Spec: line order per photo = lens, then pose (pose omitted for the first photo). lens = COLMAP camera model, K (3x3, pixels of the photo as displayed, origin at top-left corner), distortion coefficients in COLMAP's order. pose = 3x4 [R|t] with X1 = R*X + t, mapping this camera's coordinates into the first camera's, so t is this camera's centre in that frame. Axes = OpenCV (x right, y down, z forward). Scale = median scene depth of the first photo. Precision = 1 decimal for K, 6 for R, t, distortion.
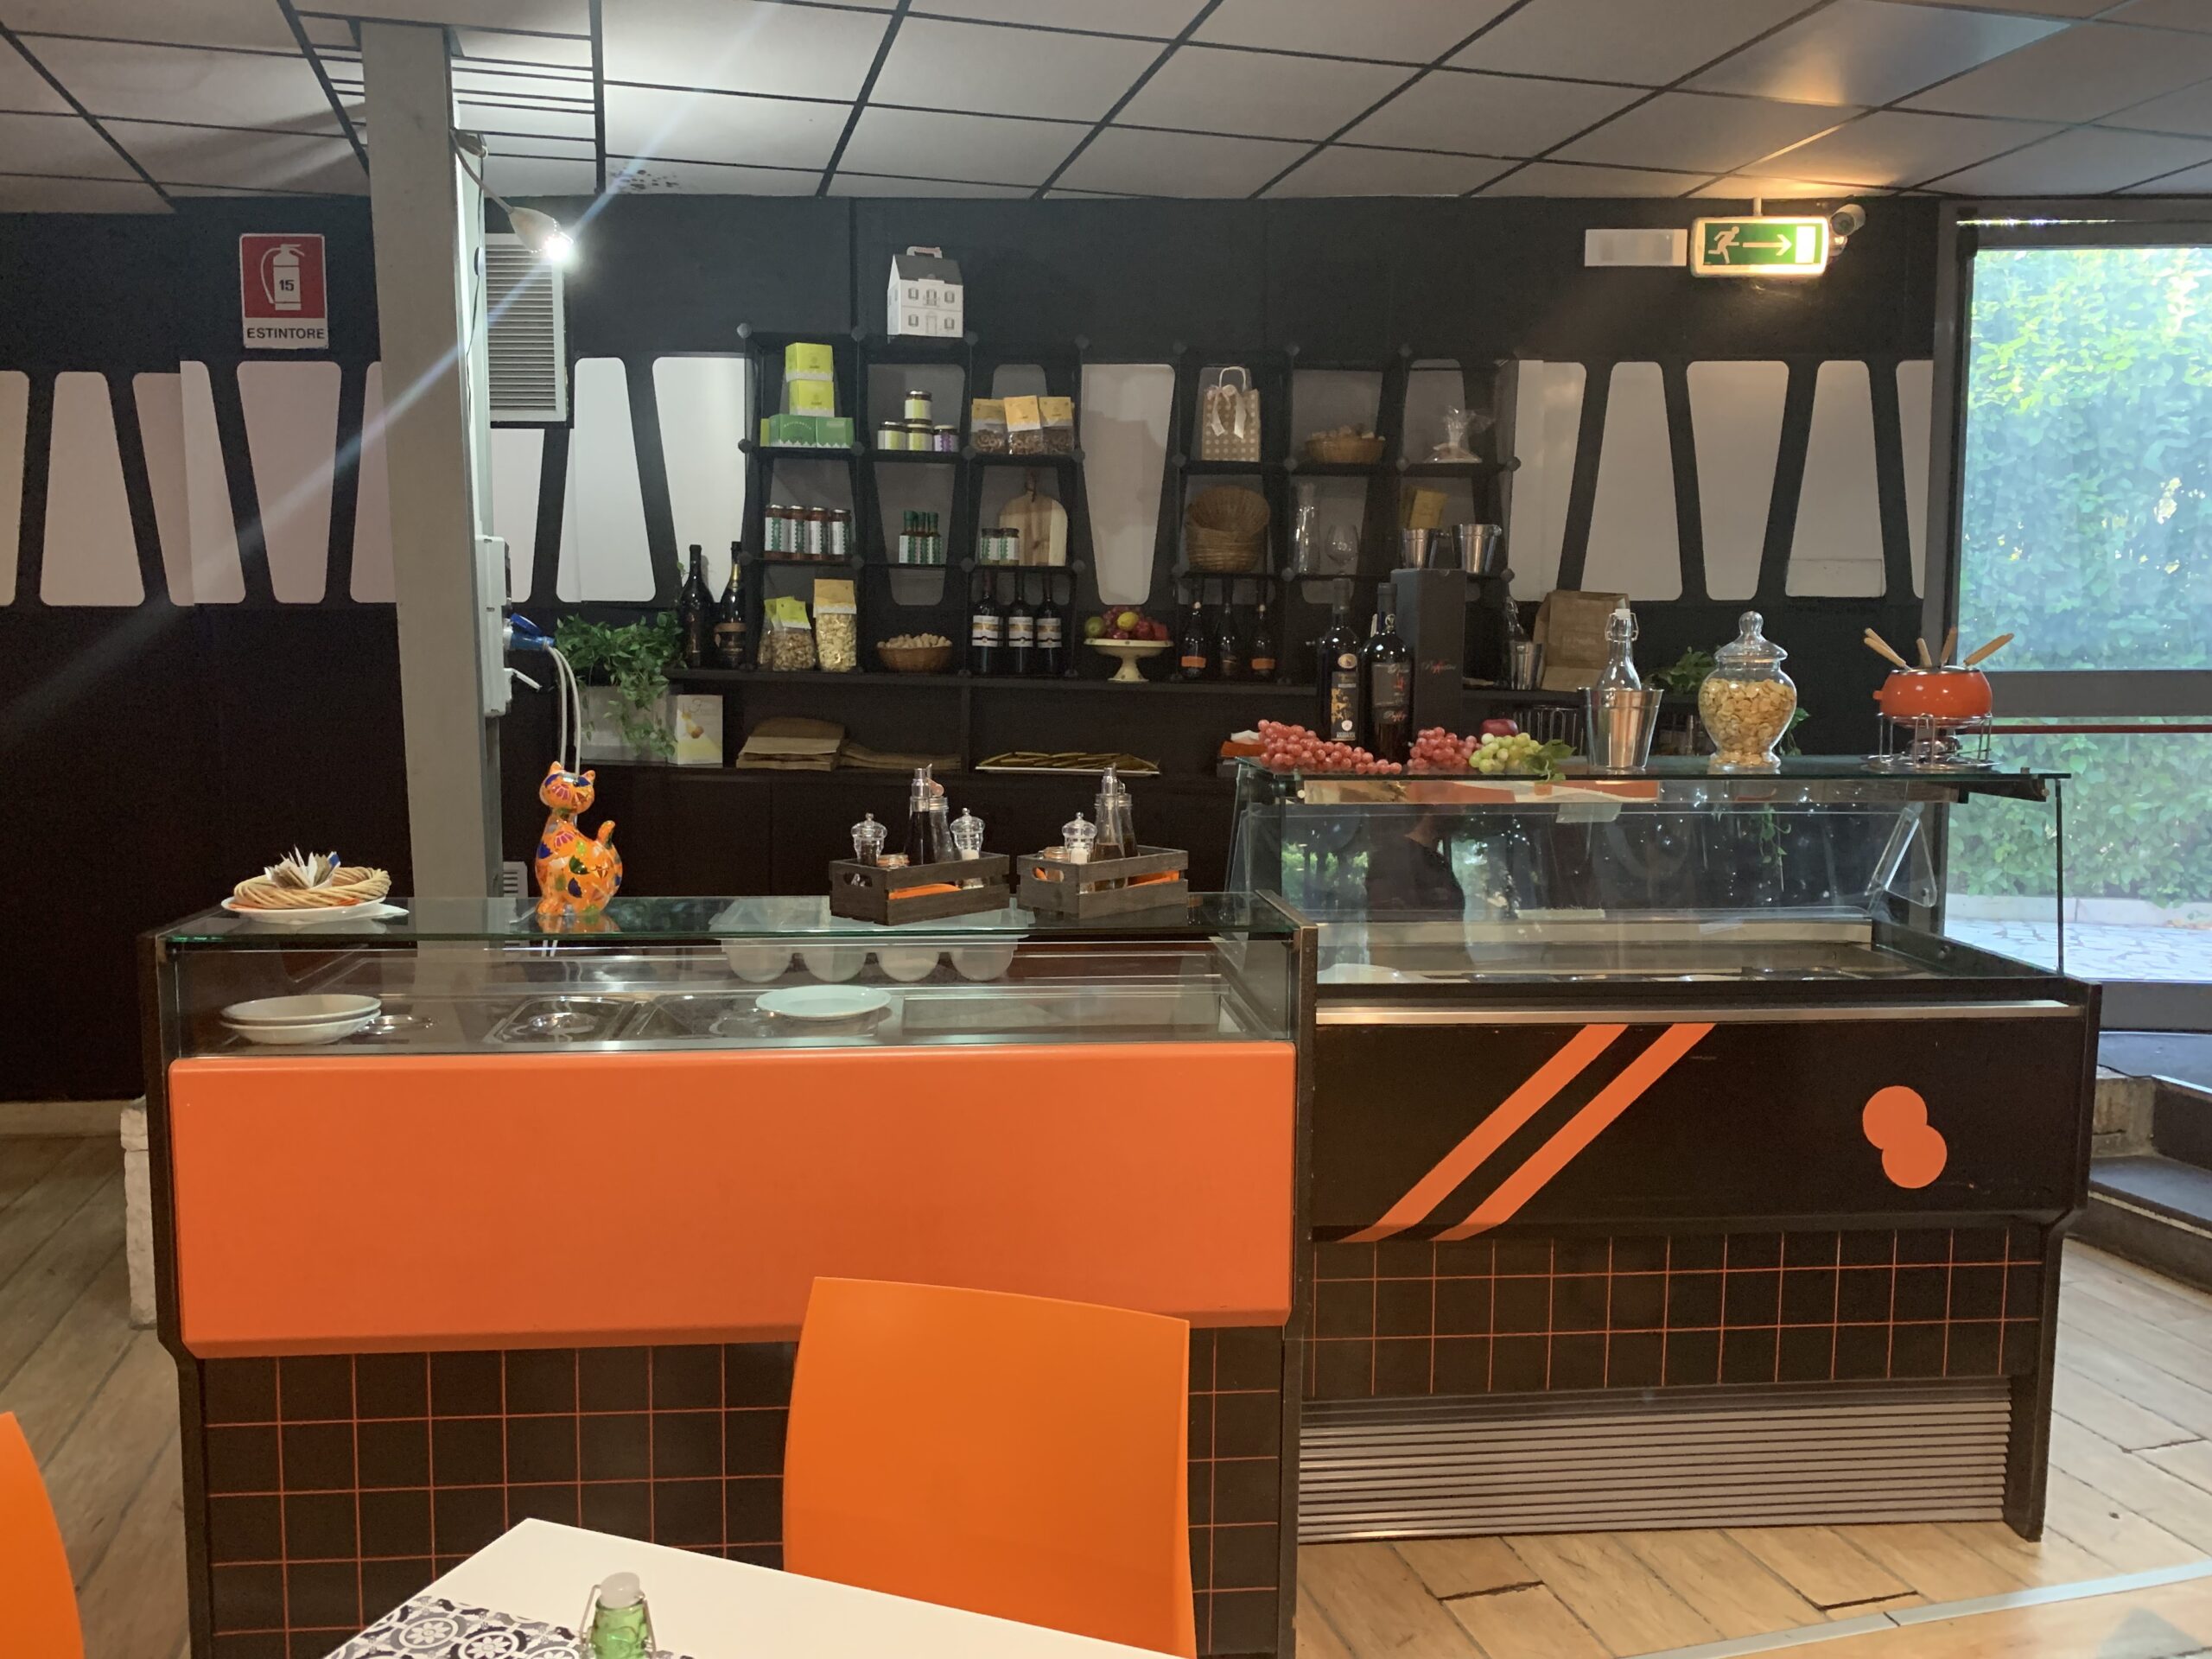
lens RADIAL K [[1717.3, 0, 1078.3], [0, 1717.3, 828.4], [0, 0, 1]] dist [0.008412, 0.004734]
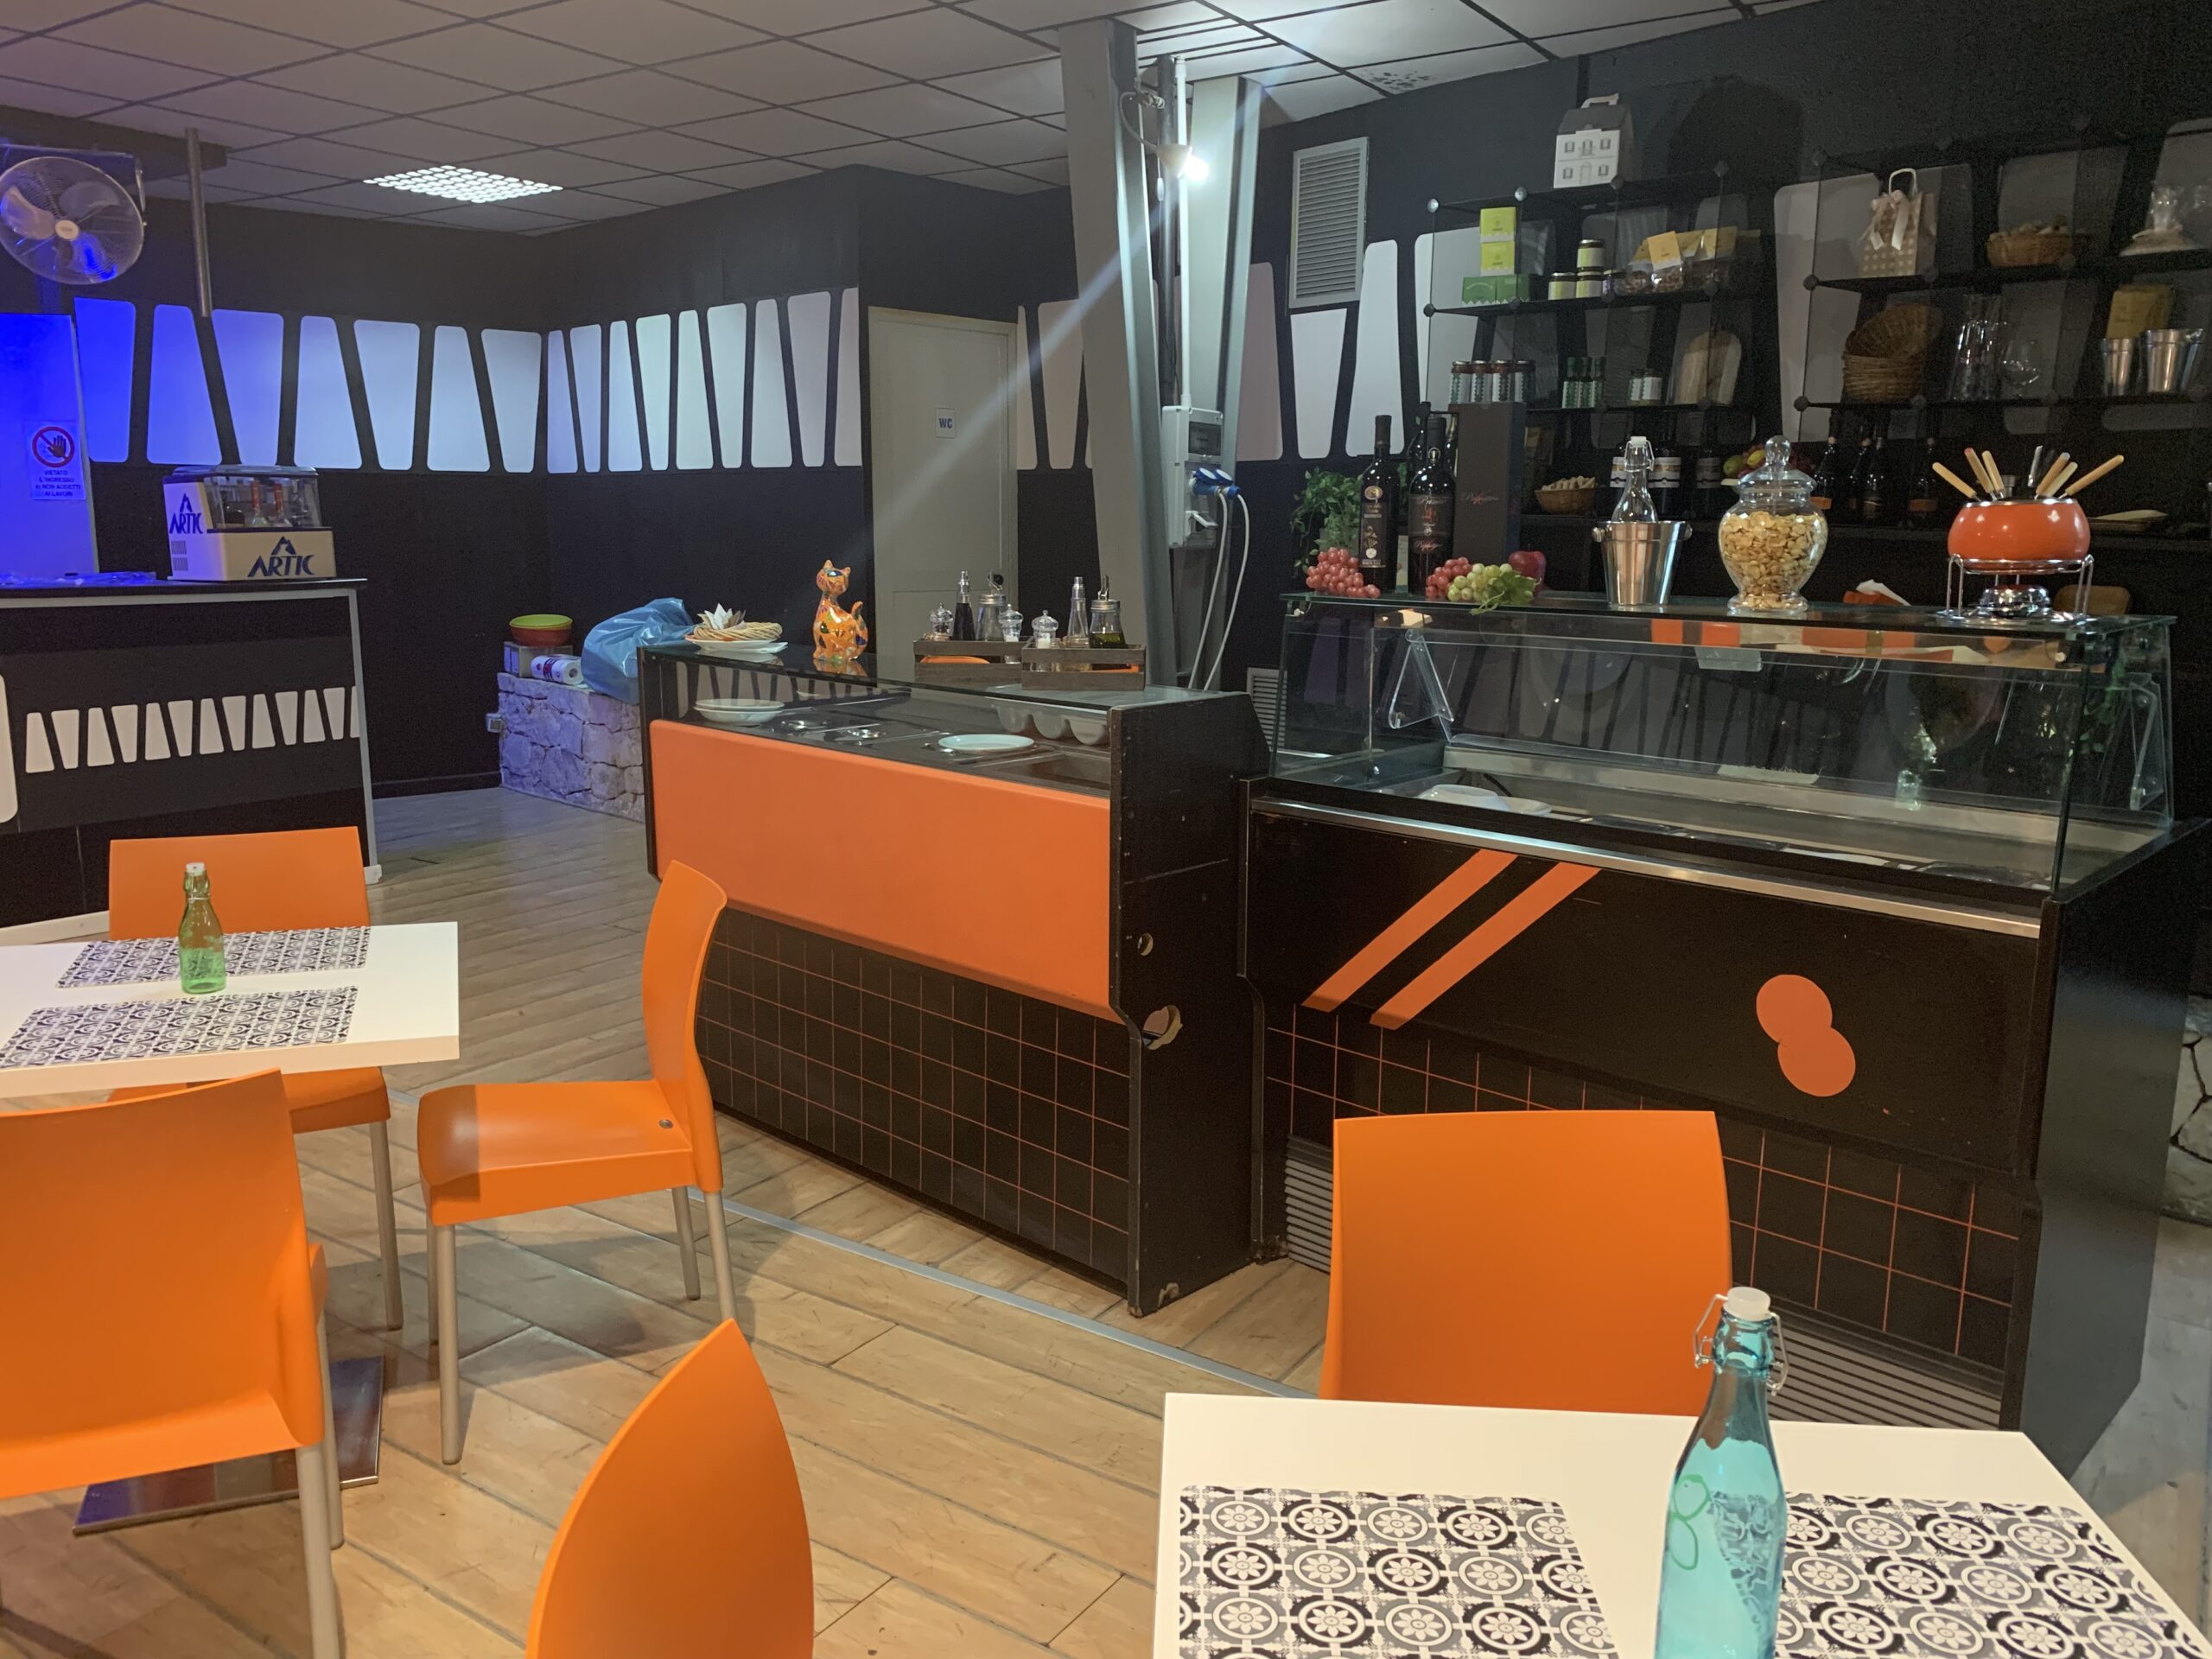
lens RADIAL K [[1687.0, 0, 1099.0], [0, 1687.0, 821.4], [0, 0, 1]] dist [0.012486, -0.005292]
pose [[0.654248, 0.141101, -0.743001, 0.520878], [-0.079452, 0.989828, 0.118014, -0.002011], [0.752095, -0.018177, 0.658804, 0.091265]]
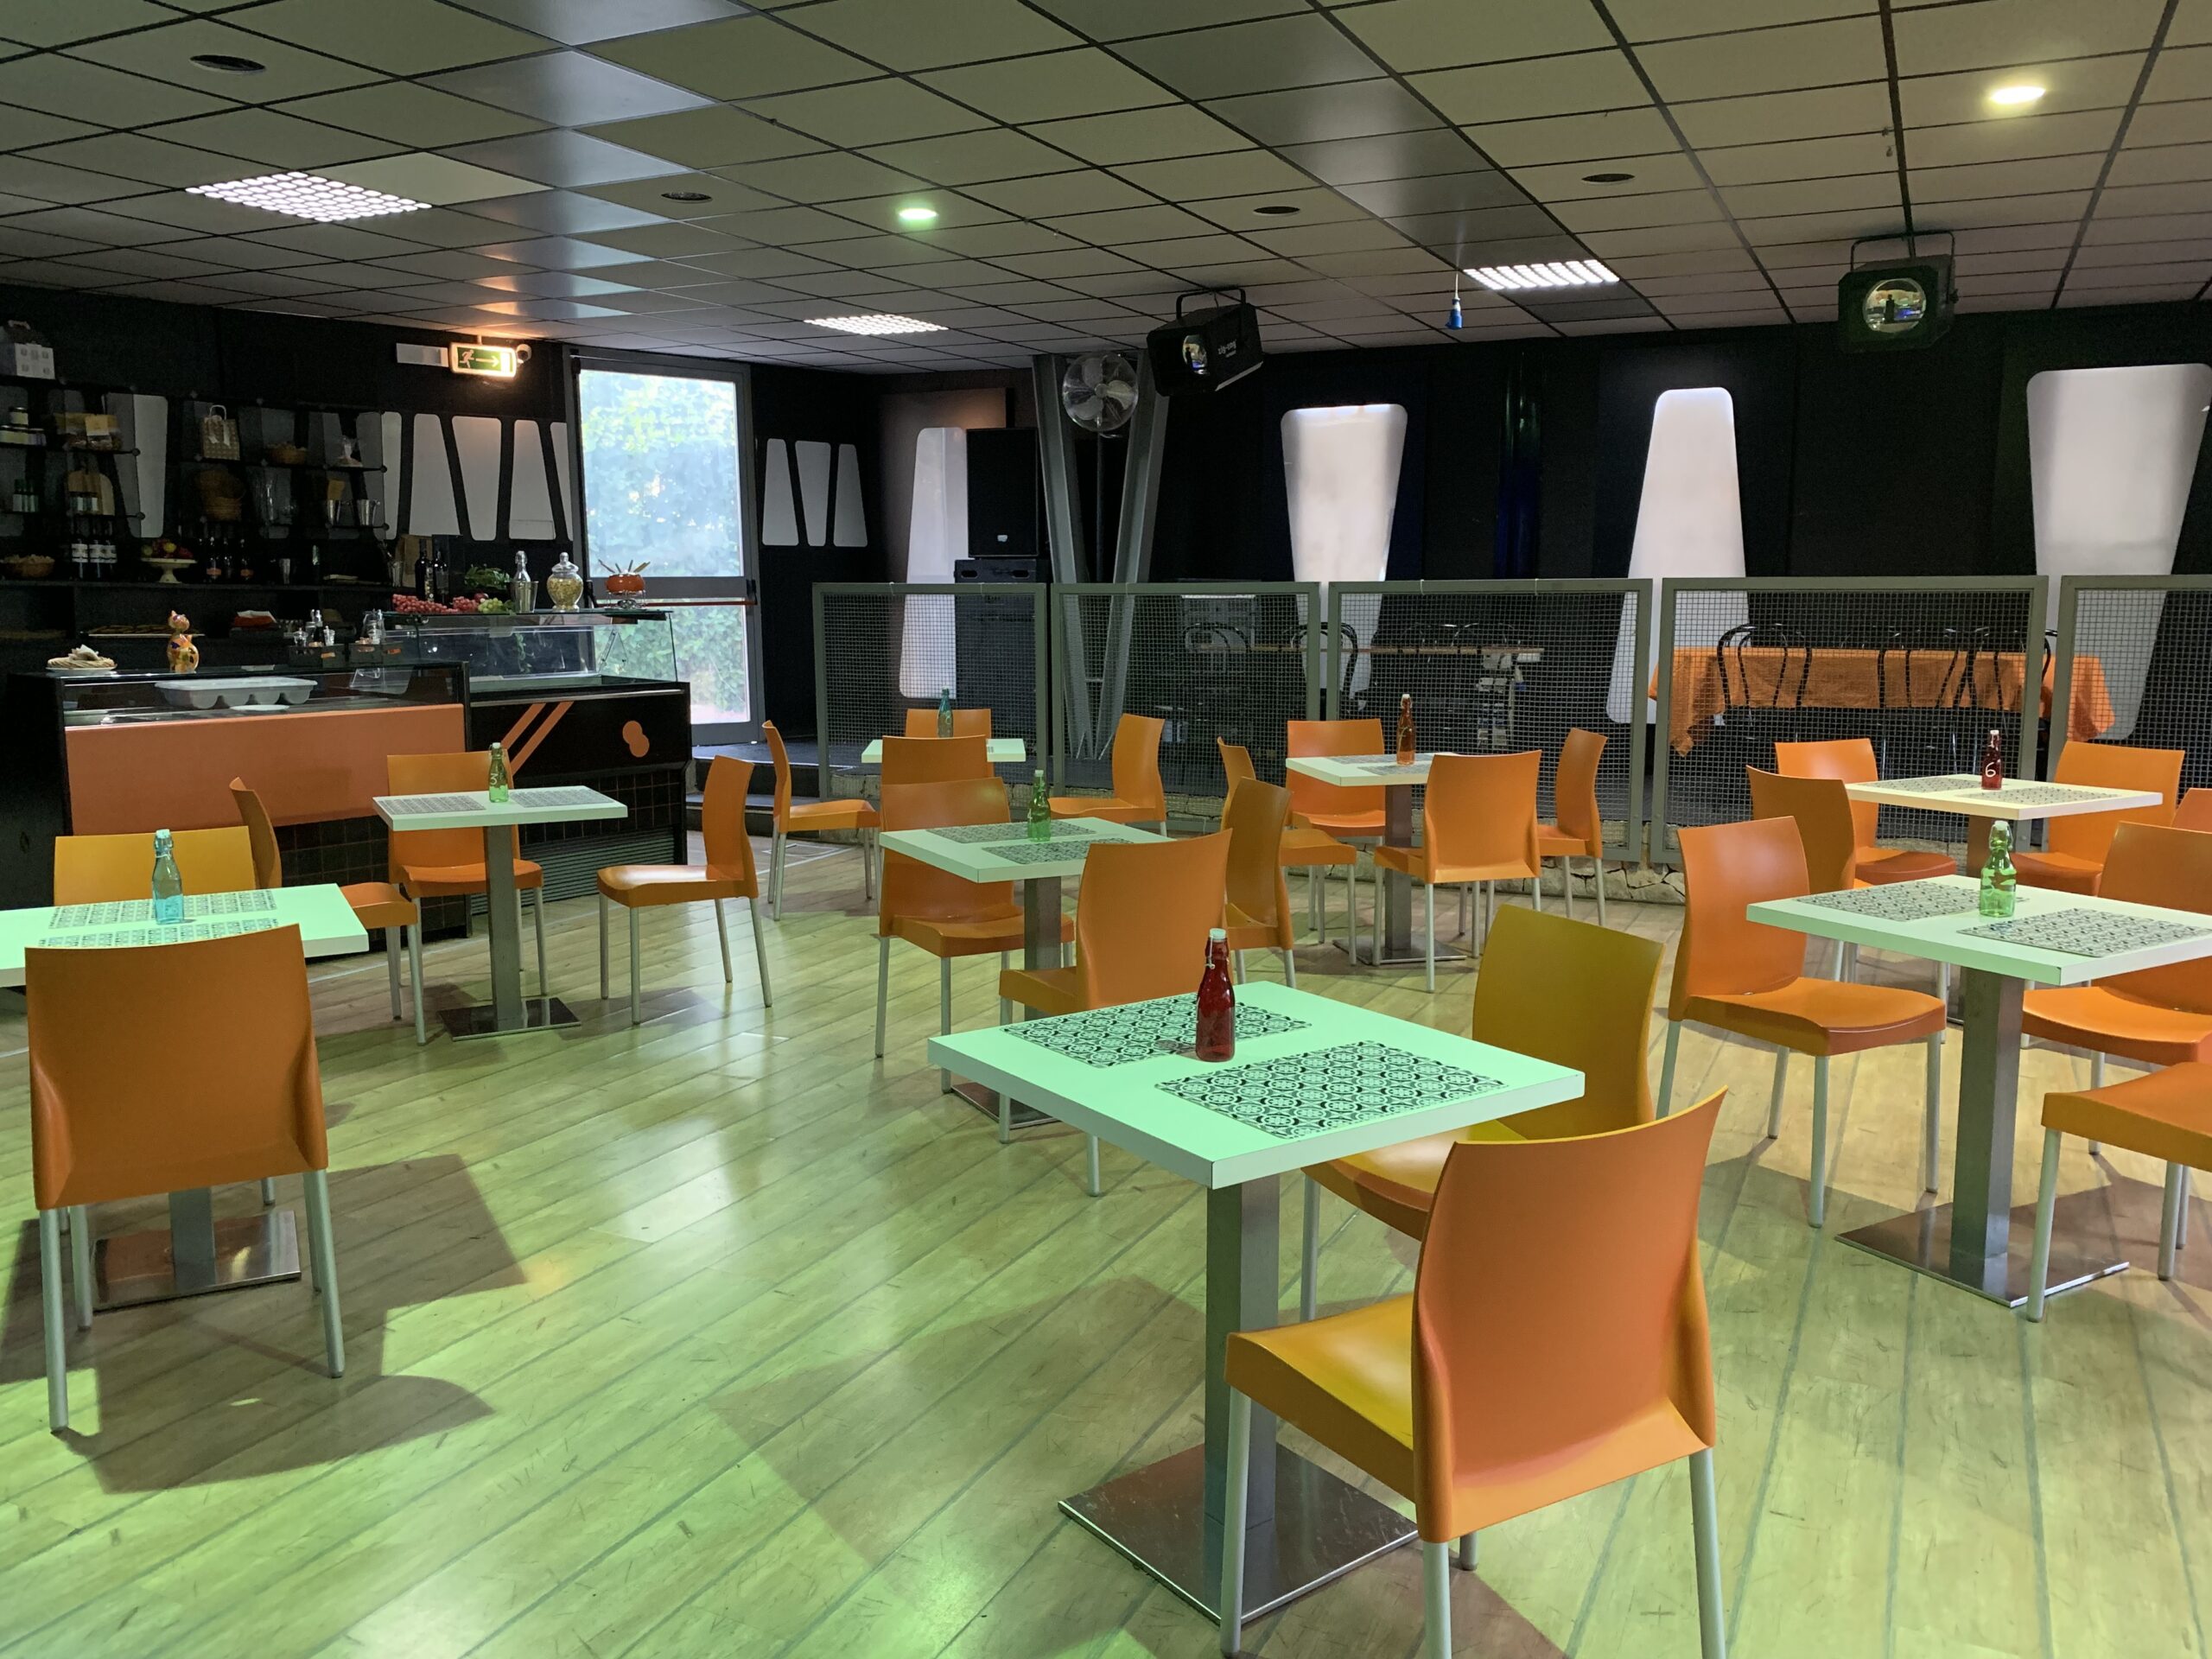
lens RADIAL K [[1663.3, 0, 1106.8], [0, 1663.3, 790.2], [0, 0, 1]] dist [0.044871, -0.037567]
pose [[0.665843, -0.098826, 0.739518, -0.626087], [0.075877, 0.995019, 0.064653, 0.085866], [-0.742224, 0.013063, 0.670025, -0.849668]]
